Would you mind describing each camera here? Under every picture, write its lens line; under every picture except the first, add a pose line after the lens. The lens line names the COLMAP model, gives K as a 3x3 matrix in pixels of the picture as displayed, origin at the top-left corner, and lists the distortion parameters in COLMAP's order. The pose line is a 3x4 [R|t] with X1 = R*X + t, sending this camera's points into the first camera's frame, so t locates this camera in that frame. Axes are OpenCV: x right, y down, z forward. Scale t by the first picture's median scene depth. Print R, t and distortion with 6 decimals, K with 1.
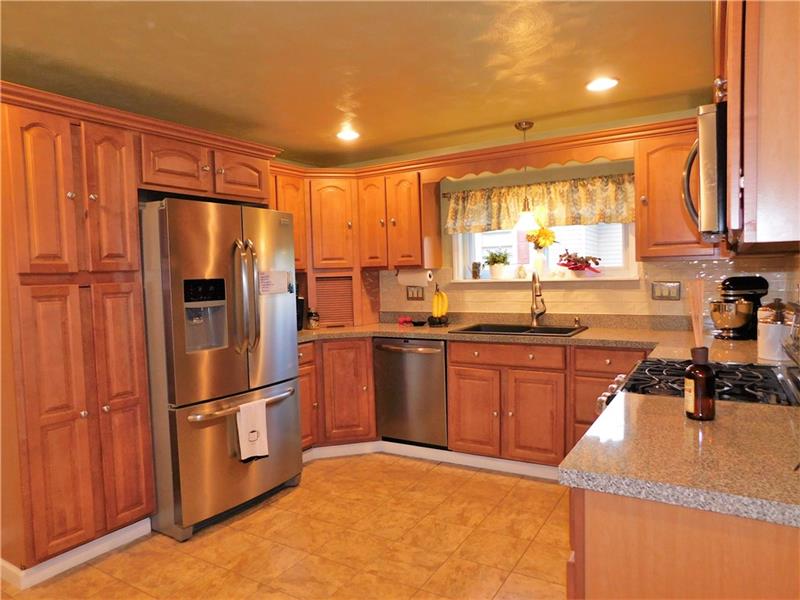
lens RADIAL K [[535.2, 0, 397.7], [0, 535.2, 297.1], [0, 0, 1]] dist [-0.027750, 0.010753]
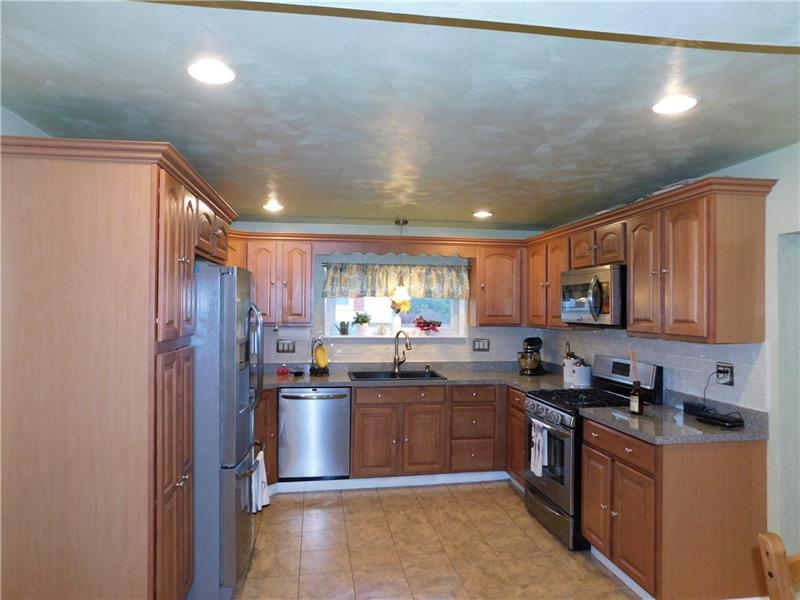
lens RADIAL K [[535.2, 0, 398.0], [0, 535.2, 304.1], [0, 0, 1]] dist [-0.027750, 0.010753]
pose [[0.762736, 0.037383, 0.645628, -0.632633], [0.001479, 0.998224, -0.059547, -0.036116], [-0.646708, 0.046373, 0.761327, -0.010432]]
